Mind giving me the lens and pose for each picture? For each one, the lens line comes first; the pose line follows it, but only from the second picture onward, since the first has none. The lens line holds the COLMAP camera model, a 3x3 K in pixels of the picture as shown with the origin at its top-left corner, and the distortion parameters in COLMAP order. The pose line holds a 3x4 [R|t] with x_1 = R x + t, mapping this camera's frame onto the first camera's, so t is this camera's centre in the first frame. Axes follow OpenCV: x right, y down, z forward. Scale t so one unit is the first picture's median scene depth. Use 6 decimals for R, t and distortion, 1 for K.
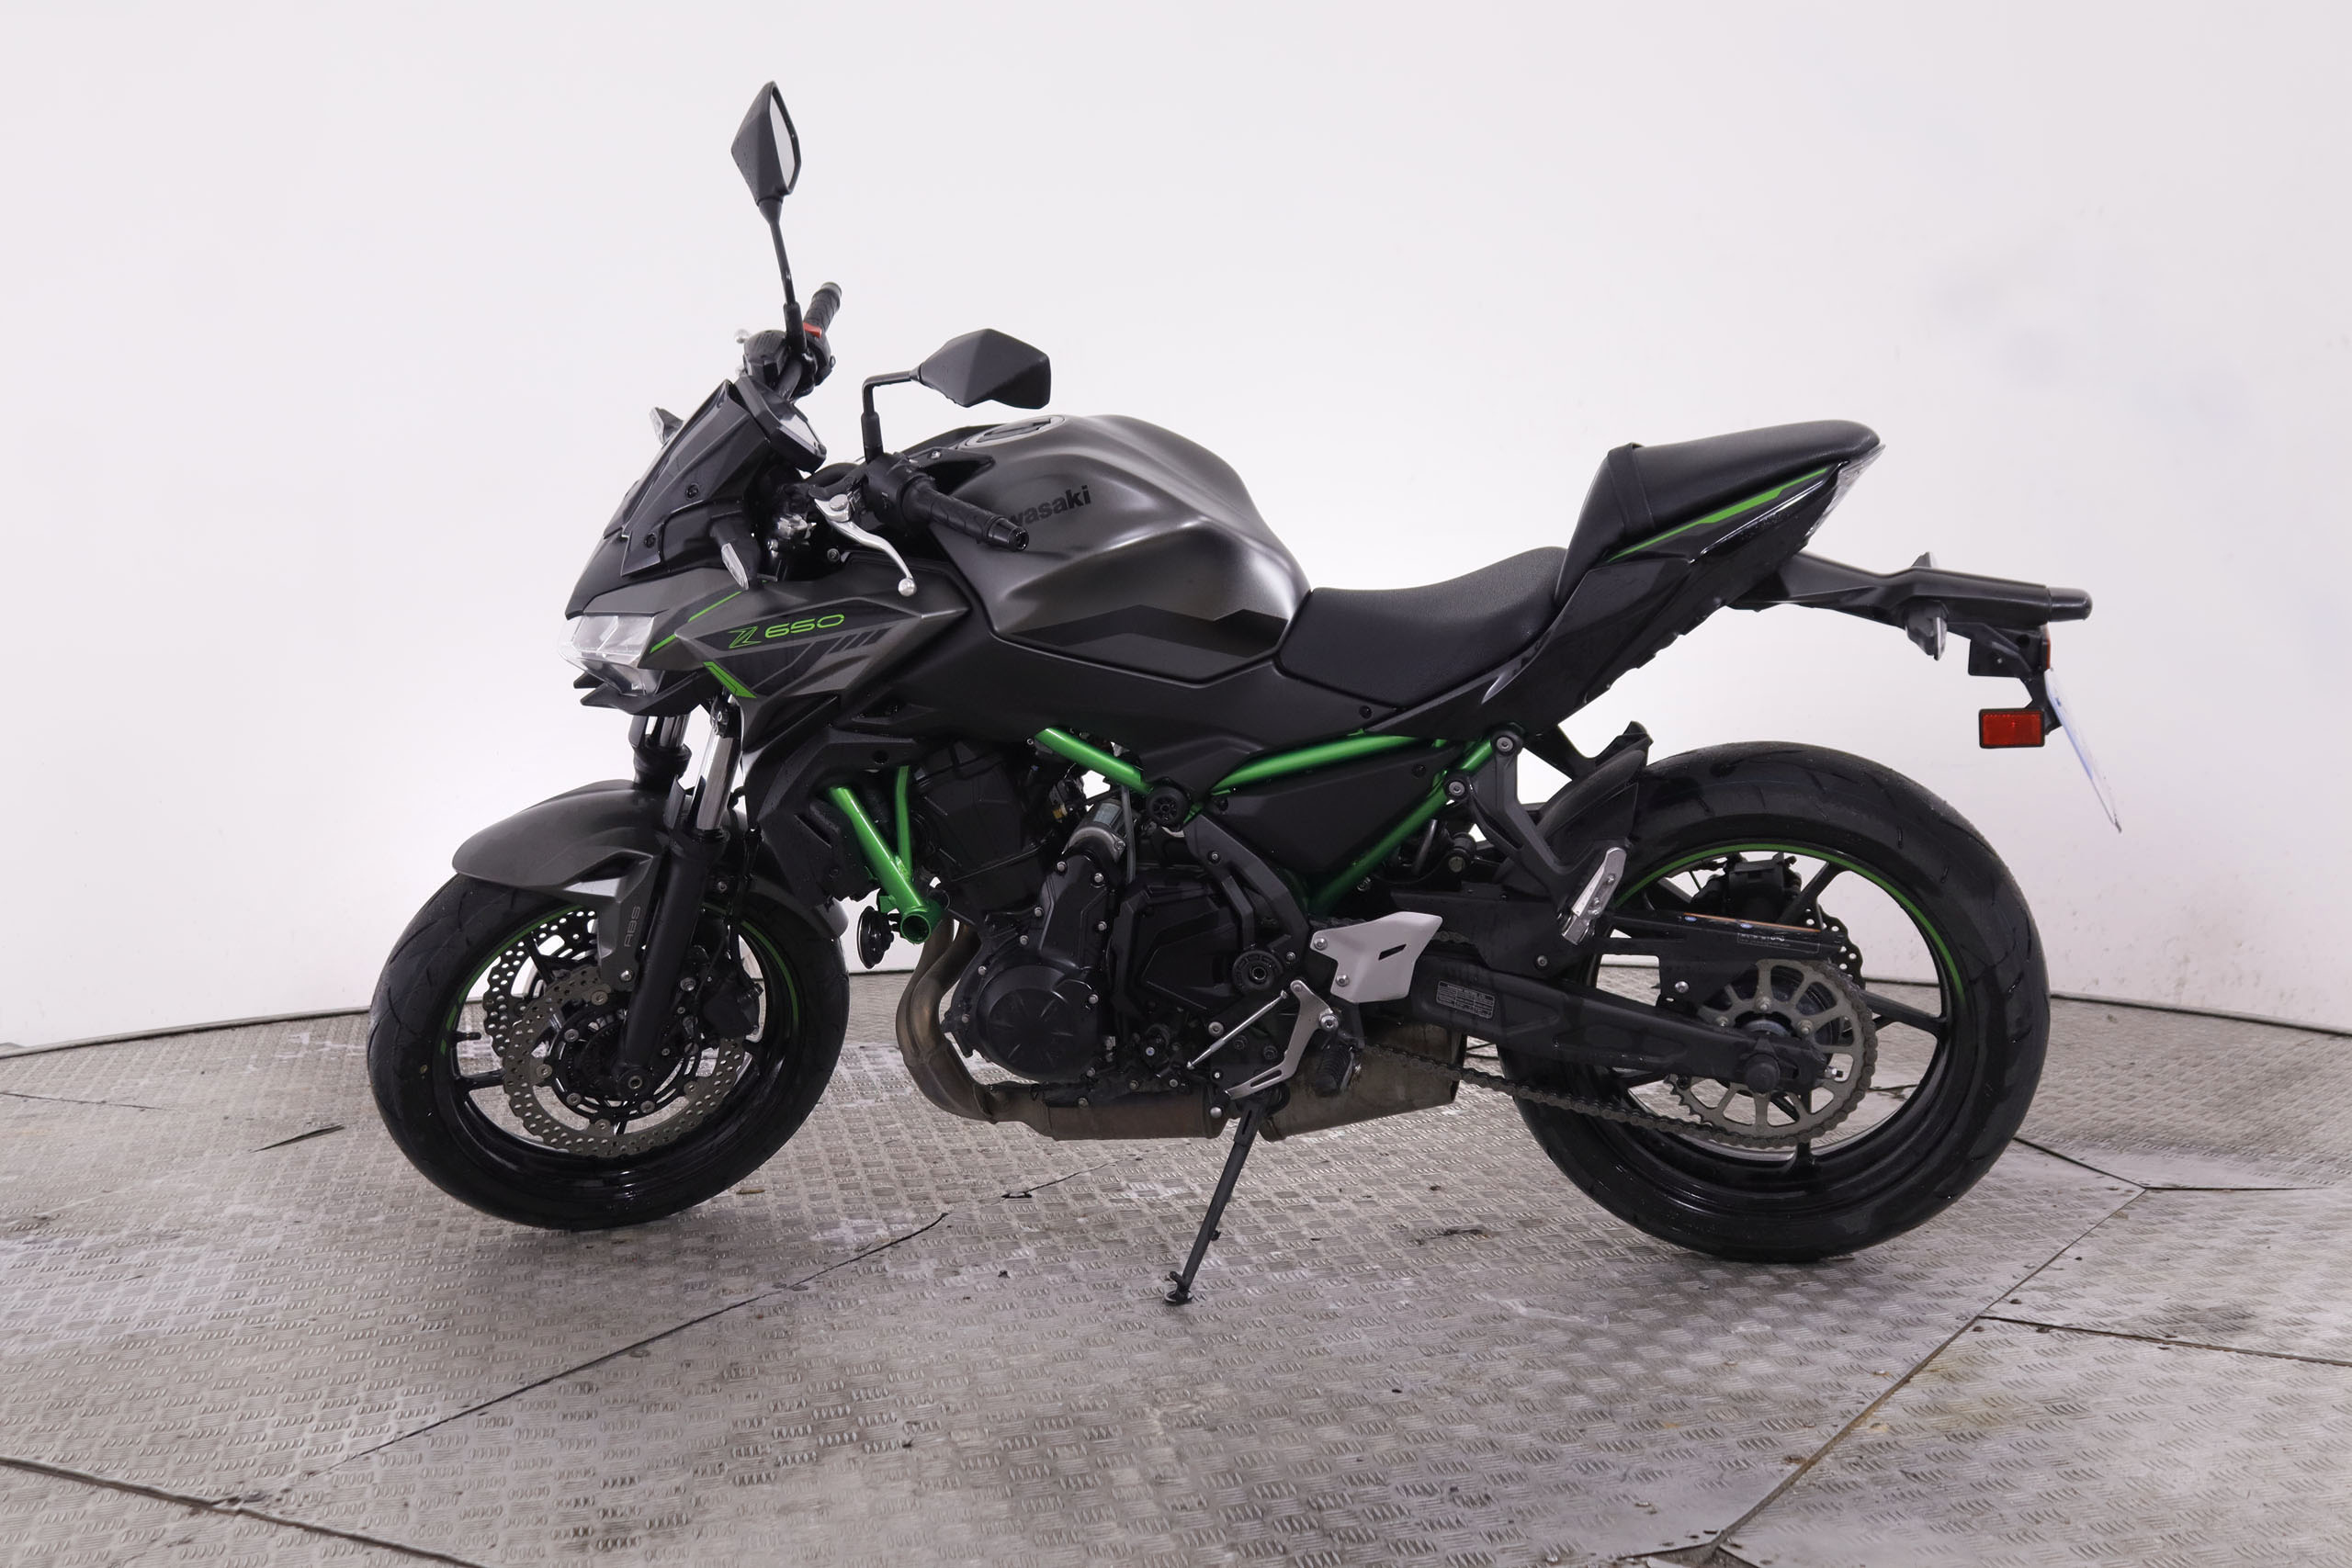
lens RADIAL K [[3025.6, 0, 1175.2], [0, 3025.6, 791.4], [0, 0, 1]] dist [-0.016949, 0.000000]
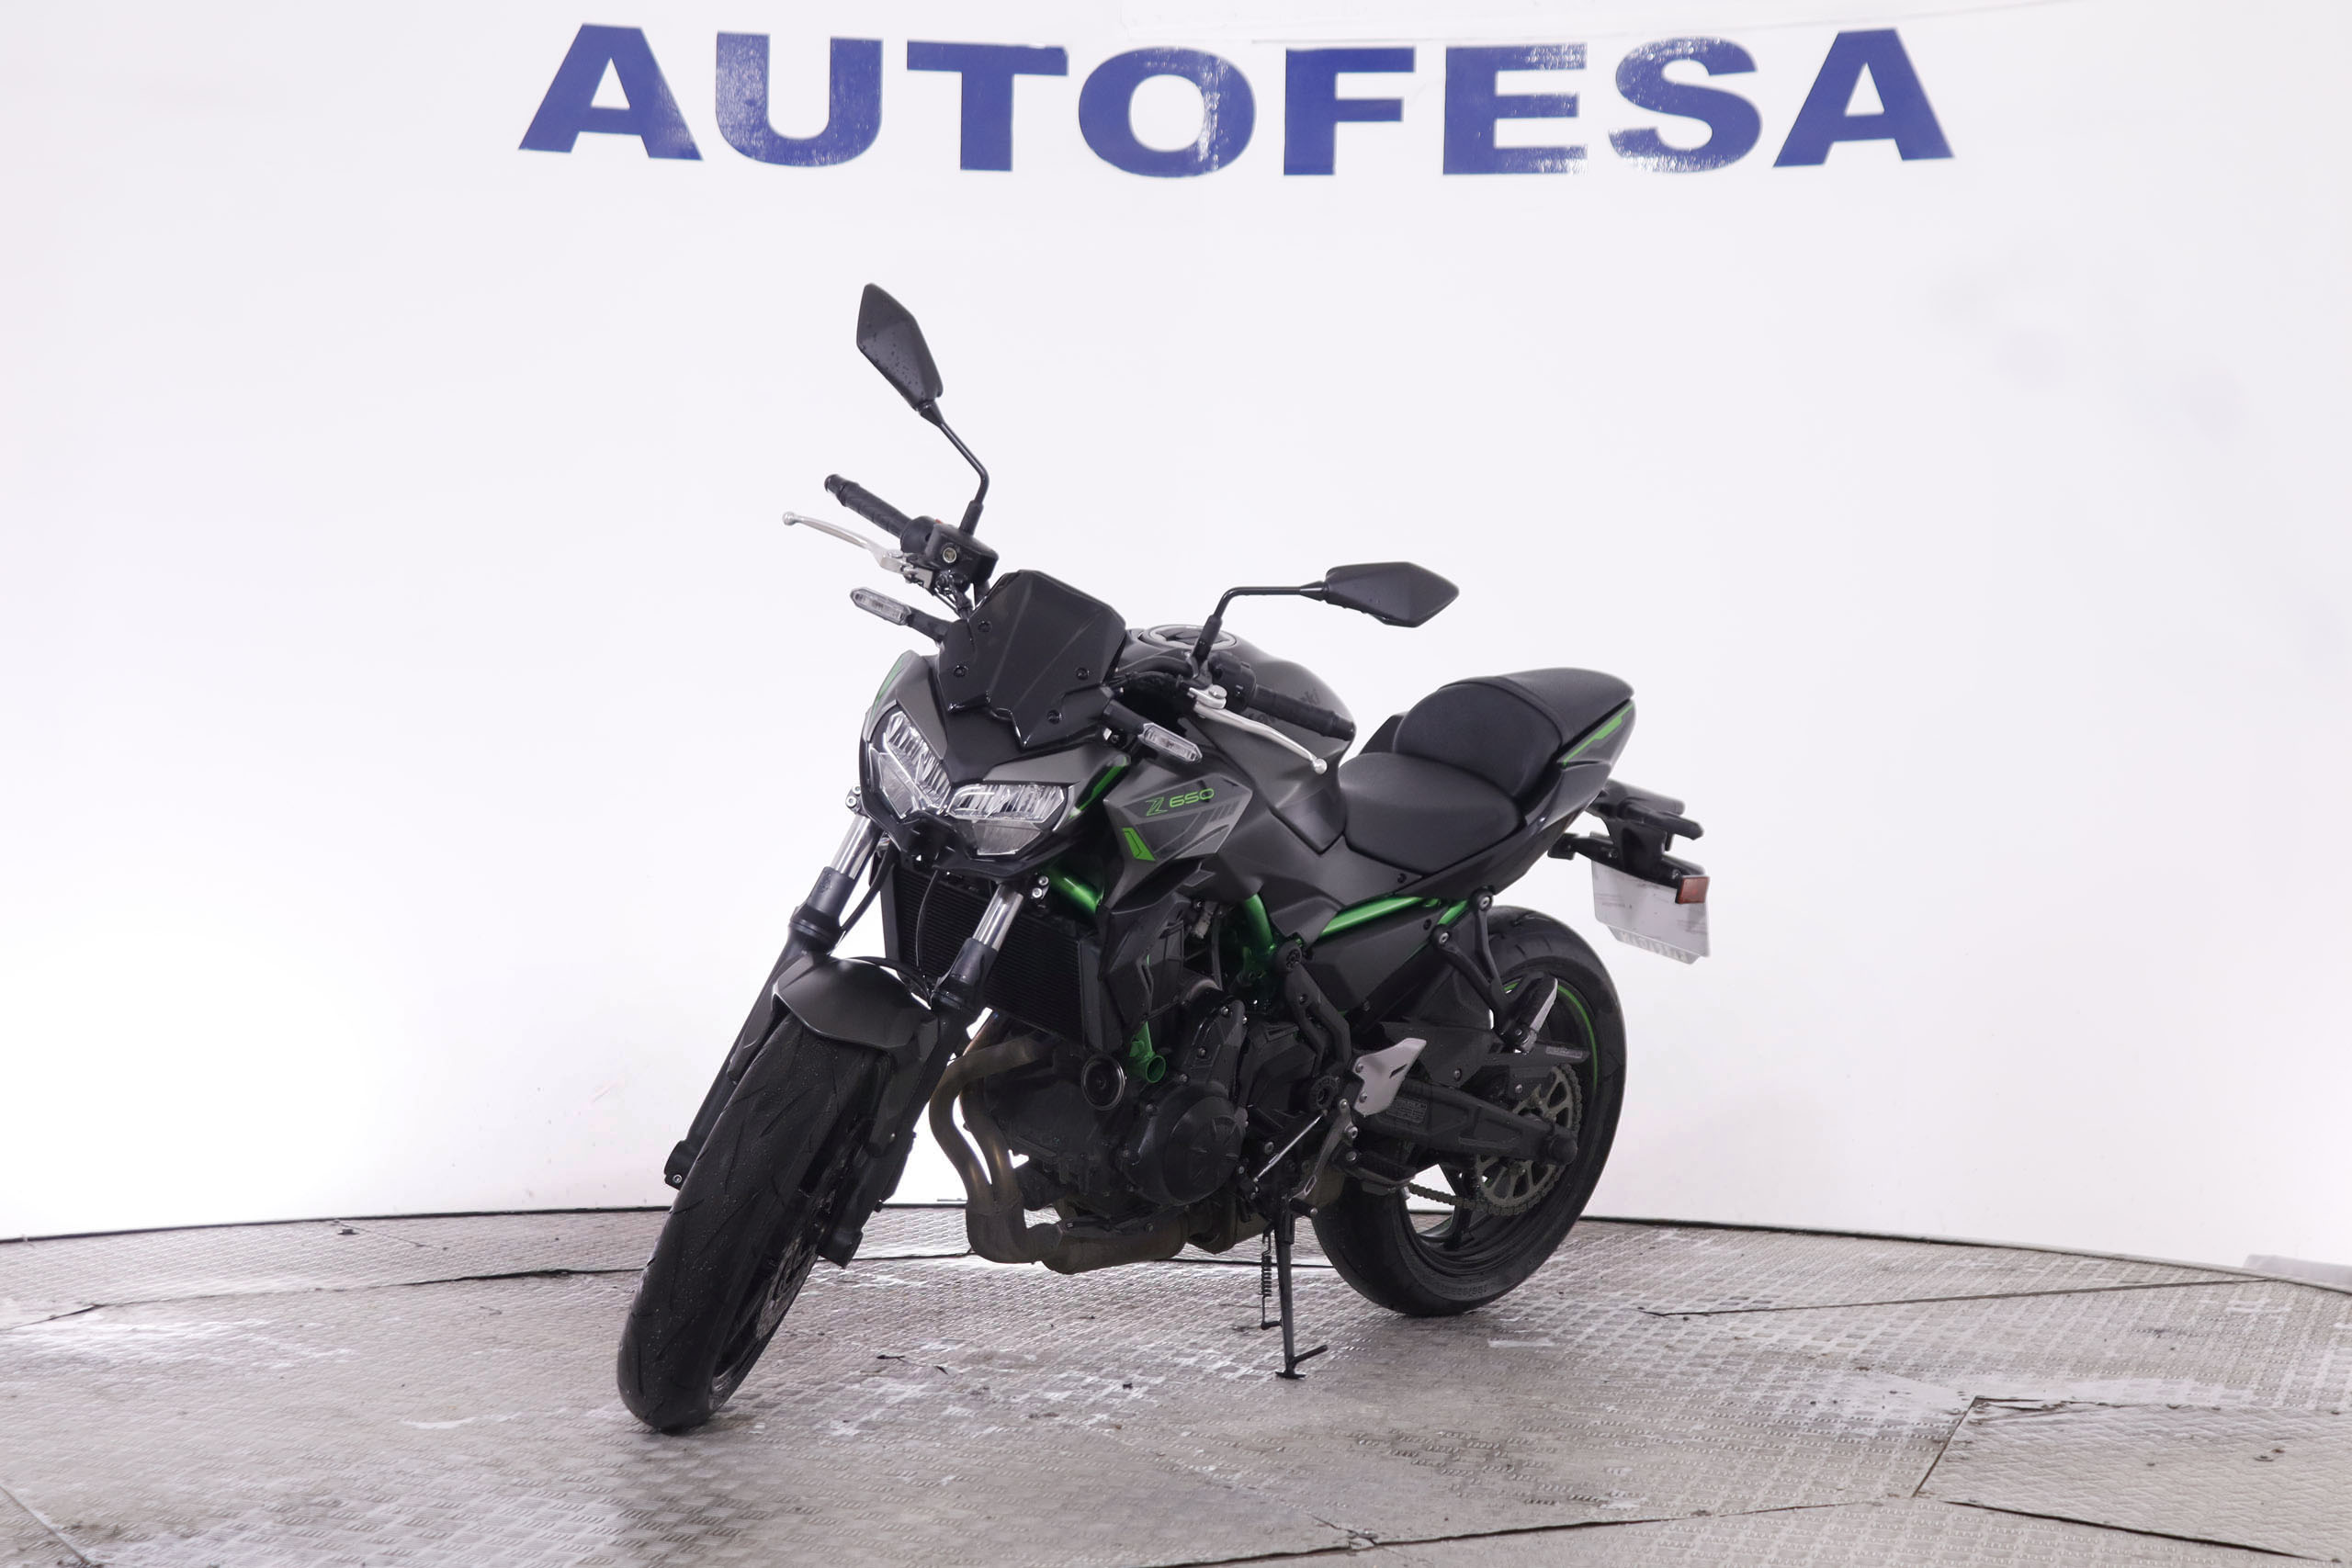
lens RADIAL K [[4228.7, 0, 1170.7], [0, 4228.7, 786.5], [0, 0, 1]] dist [0.056870, 0.000000]
pose [[0.454236, 0.032368, 0.890293, -1.534431], [0.050777, 0.996775, -0.062147, 0.039720], [-0.889433, 0.073436, 0.451128, 0.280823]]
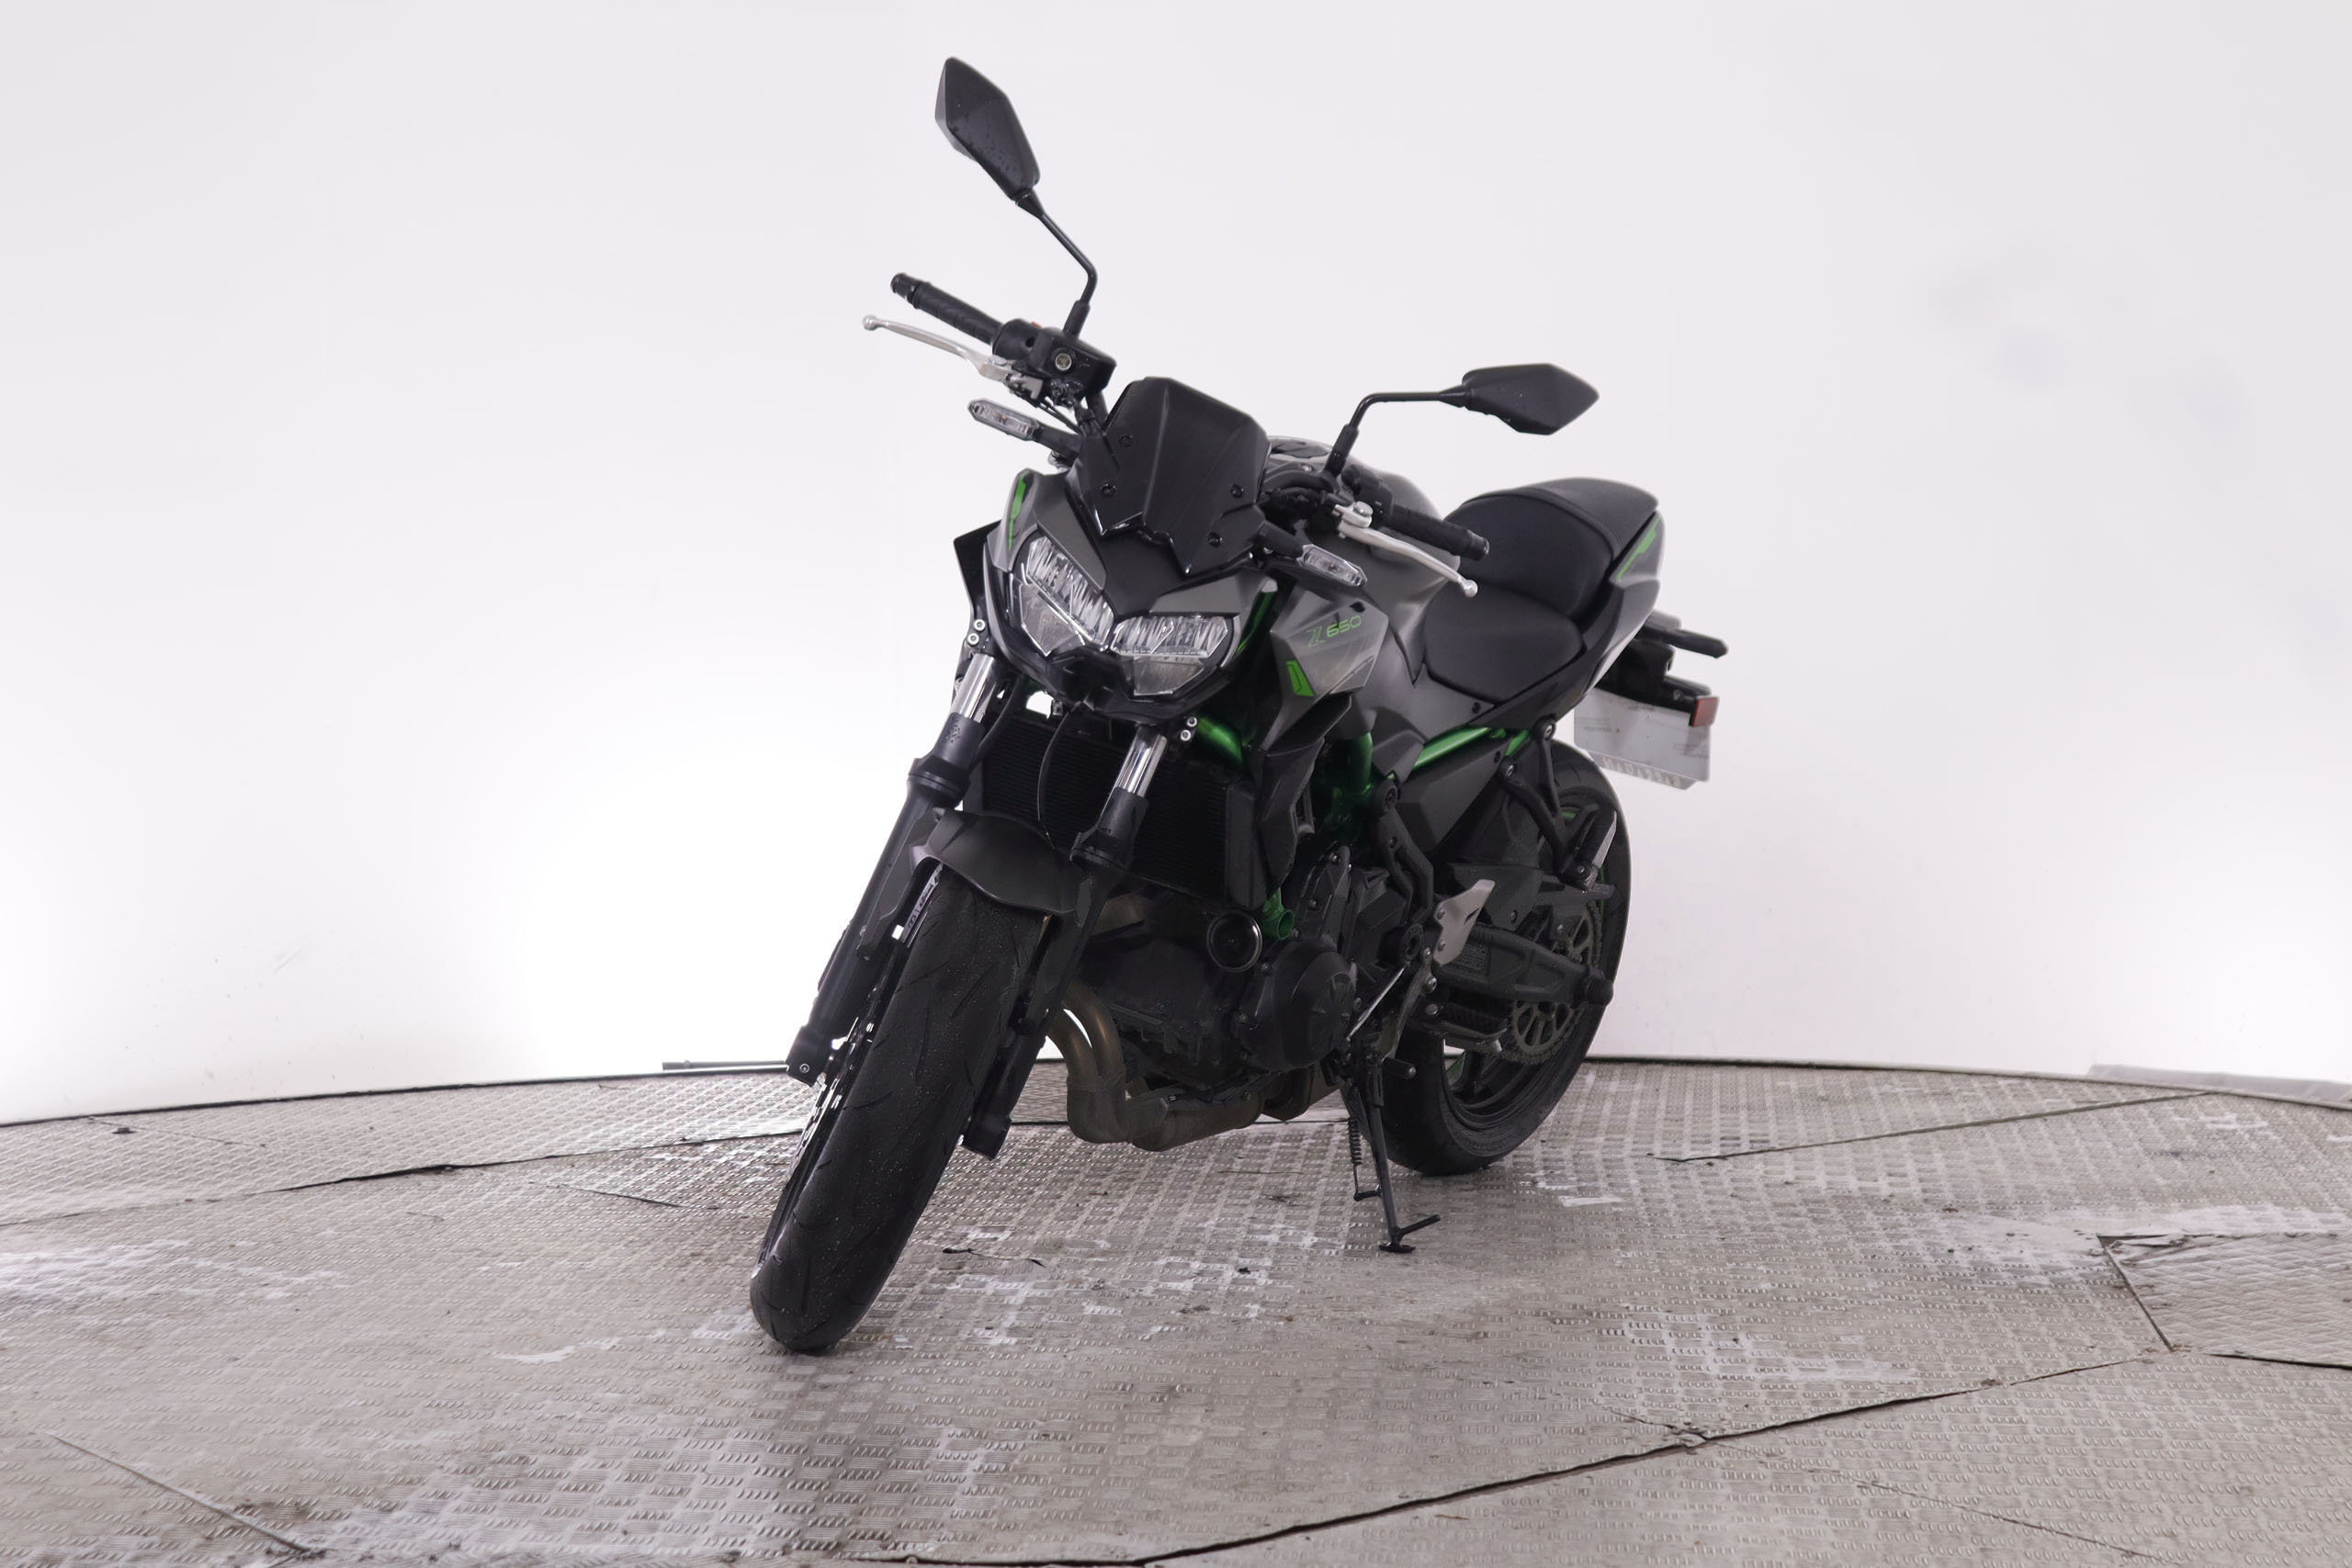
lens RADIAL K [[4228.7, 0, 1176.6], [0, 4228.7, 772.0], [0, 0, 1]] dist [0.056870, 0.000000]
pose [[0.284200, -0.013674, 0.958667, -1.517327], [0.083488, 0.996453, -0.010538, 0.005779], [-0.955123, 0.083032, 0.284334, 0.637580]]
